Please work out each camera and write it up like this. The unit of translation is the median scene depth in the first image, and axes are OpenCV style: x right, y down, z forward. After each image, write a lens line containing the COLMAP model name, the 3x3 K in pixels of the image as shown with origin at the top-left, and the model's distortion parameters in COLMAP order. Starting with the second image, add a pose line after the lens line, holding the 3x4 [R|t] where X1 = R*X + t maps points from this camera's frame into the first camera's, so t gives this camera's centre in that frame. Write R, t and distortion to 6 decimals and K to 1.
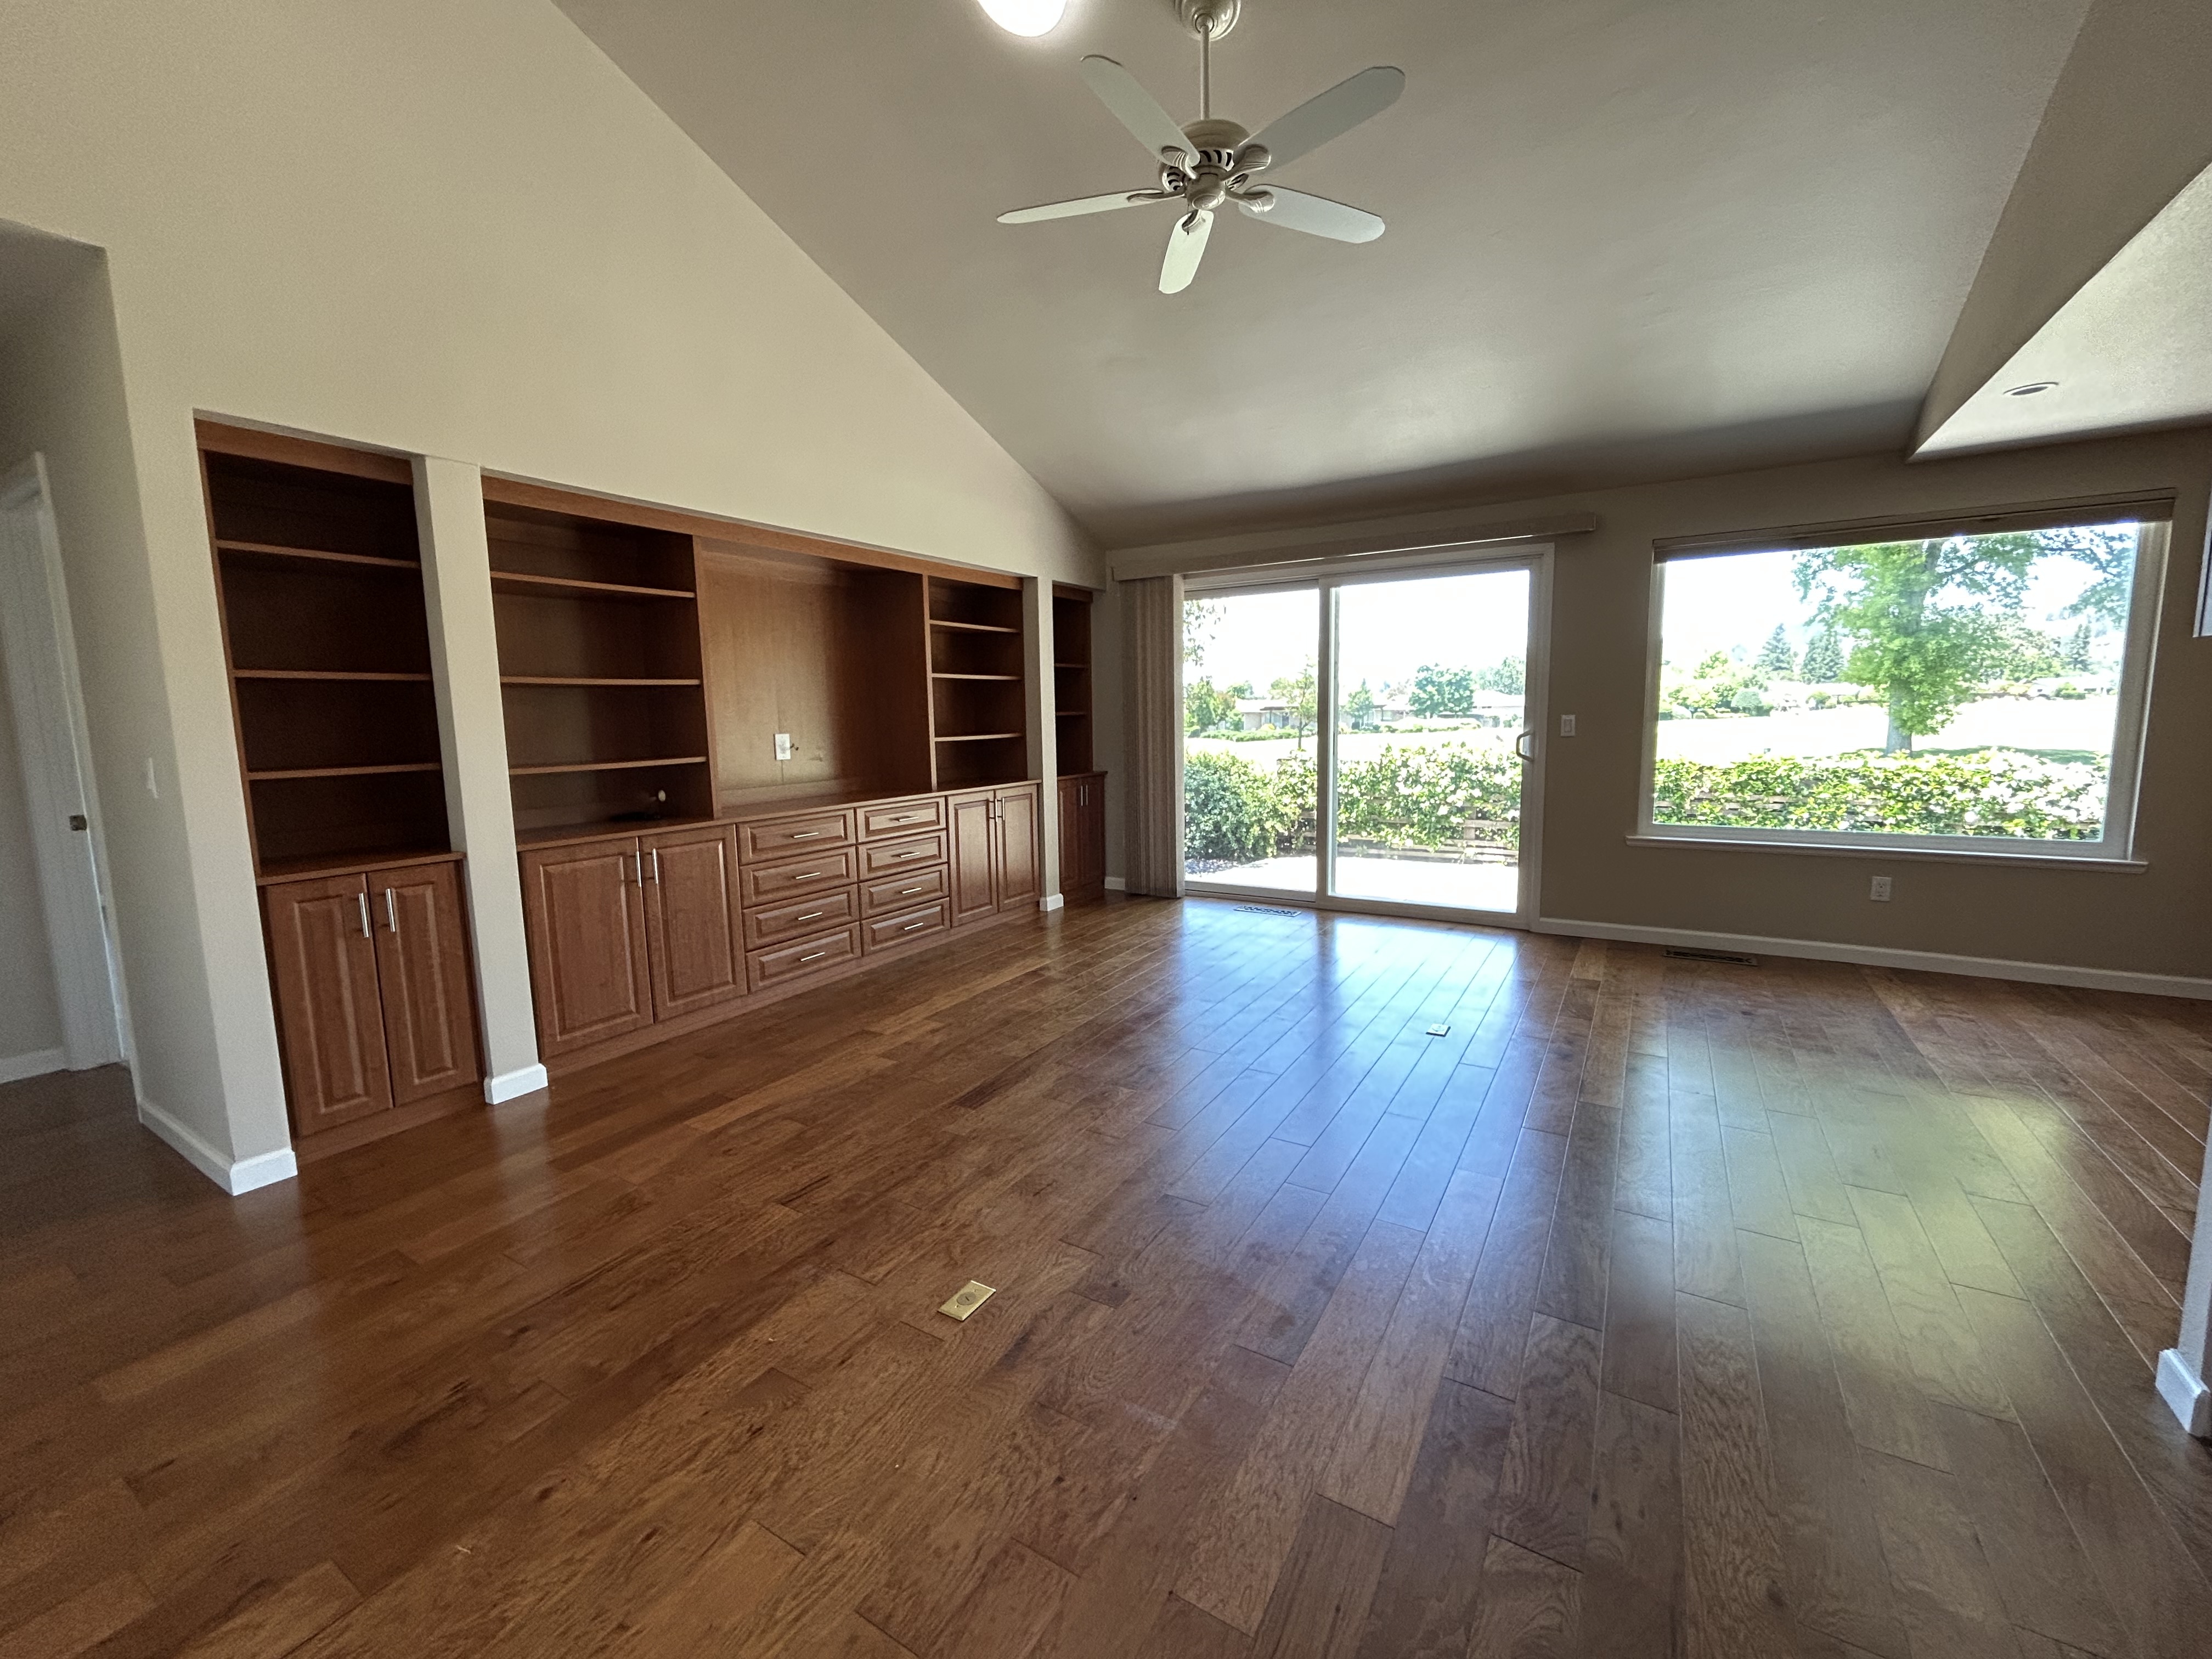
lens RADIAL K [[898.6, 0, 1102.1], [0, 898.6, 822.3], [0, 0, 1]] dist [-0.001652, 0.000076]
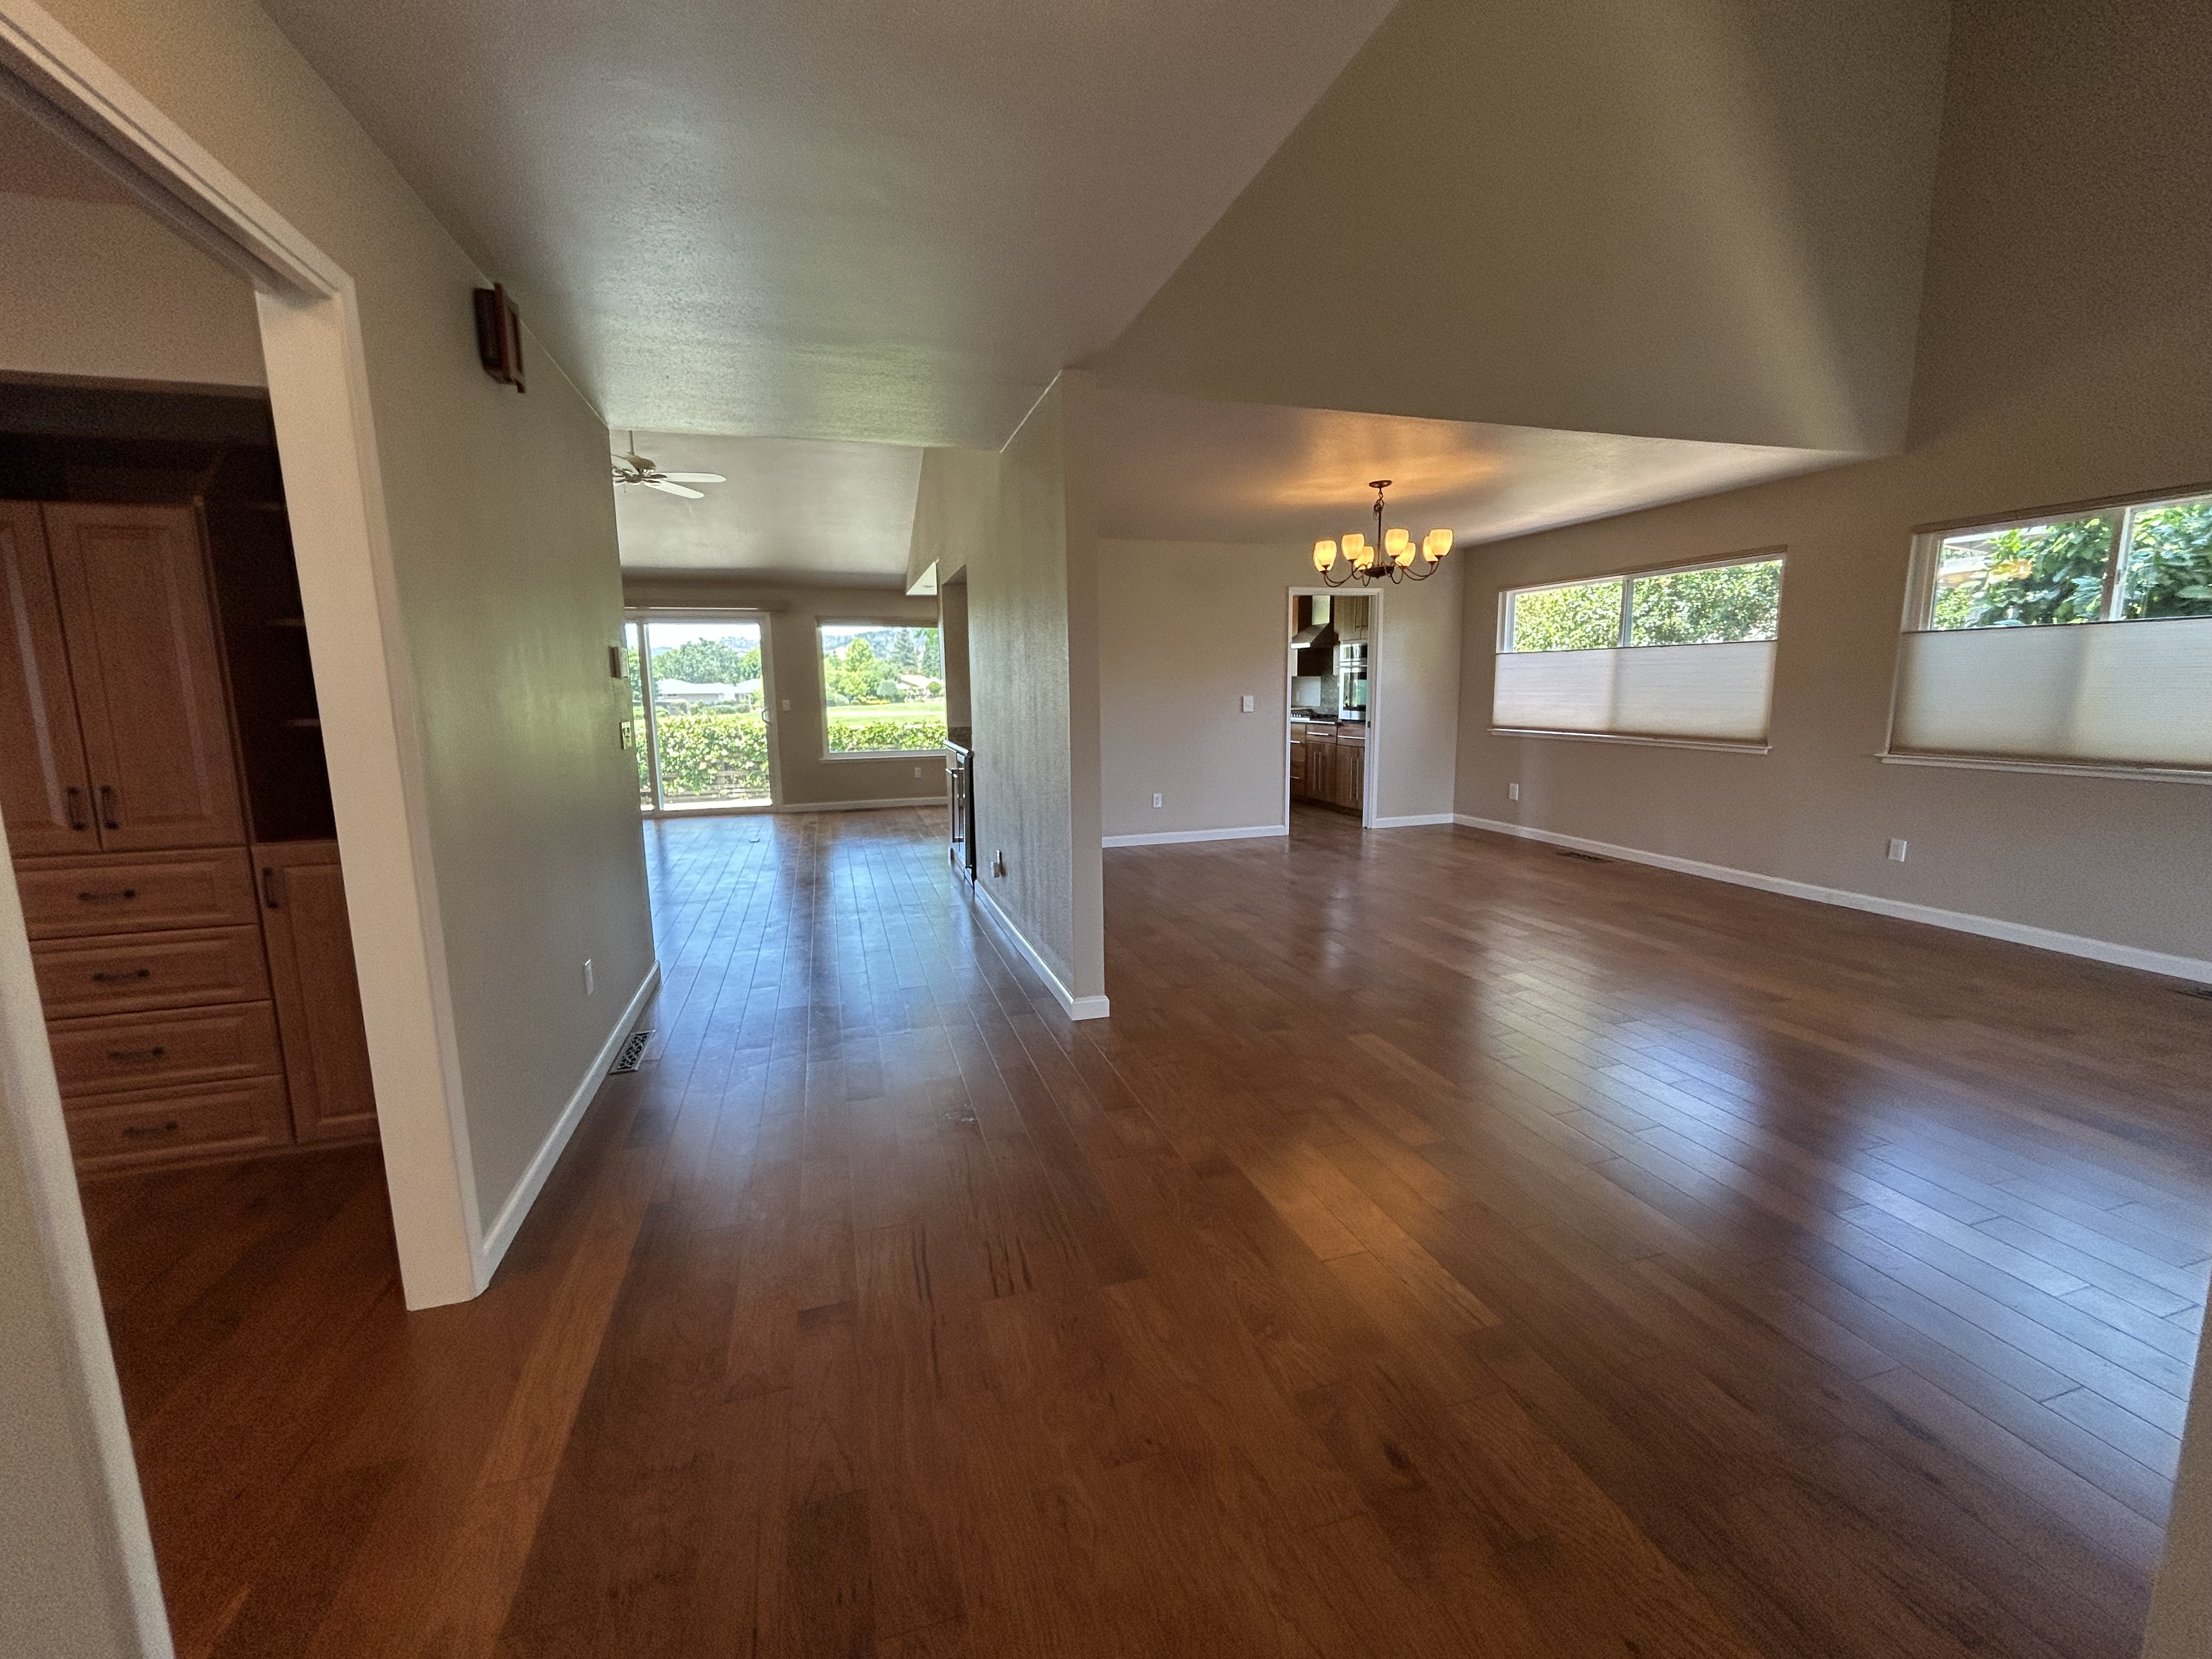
lens RADIAL K [[894.9, 0, 1106.4], [0, 894.9, 822.2], [0, 0, 1]] dist [-0.008458, -0.000097]
pose [[0.656479, -0.104141, 0.747121, -0.426456], [0.093657, 0.994014, 0.056261, 0.085781], [-0.748508, 0.033039, 0.662302, -0.680203]]
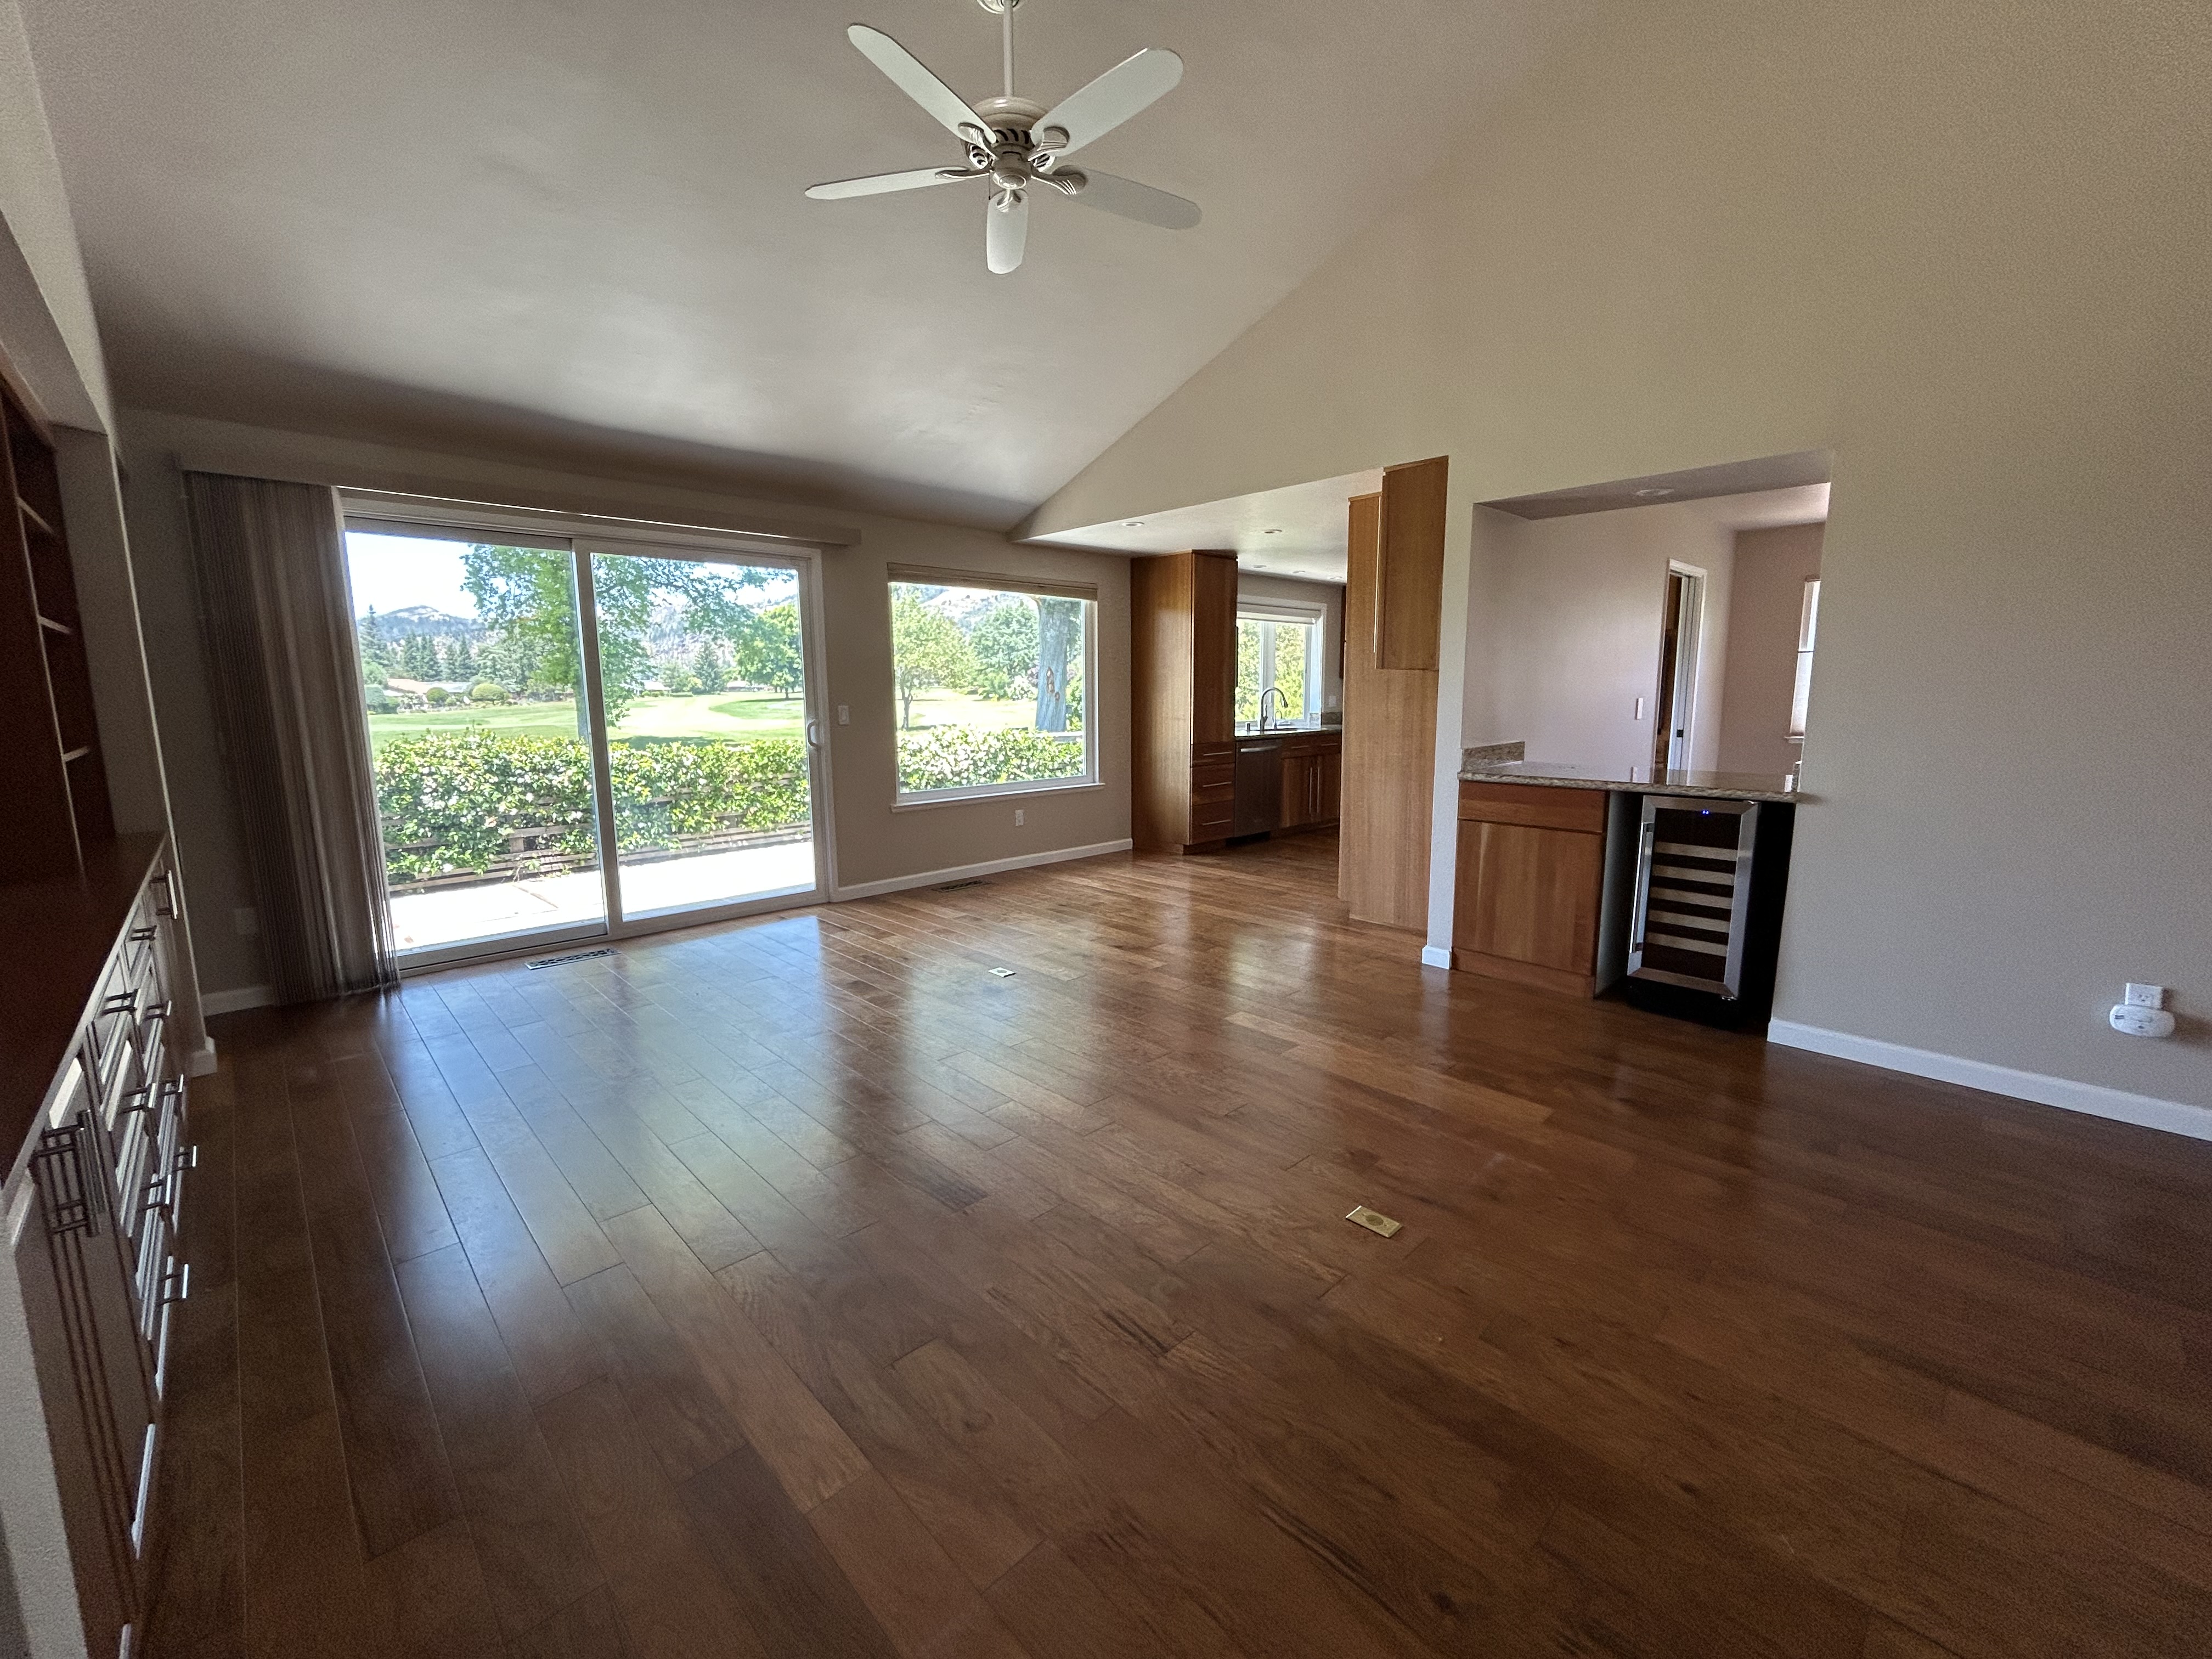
lens RADIAL K [[898.6, 0, 1102.1], [0, 898.6, 822.3], [0, 0, 1]] dist [-0.001652, 0.000076]
pose [[0.256882, -0.124555, 0.958383, -0.414839], [0.121903, 0.987916, 0.095719, -0.035196], [-0.958724, 0.092242, 0.268962, 0.326395]]
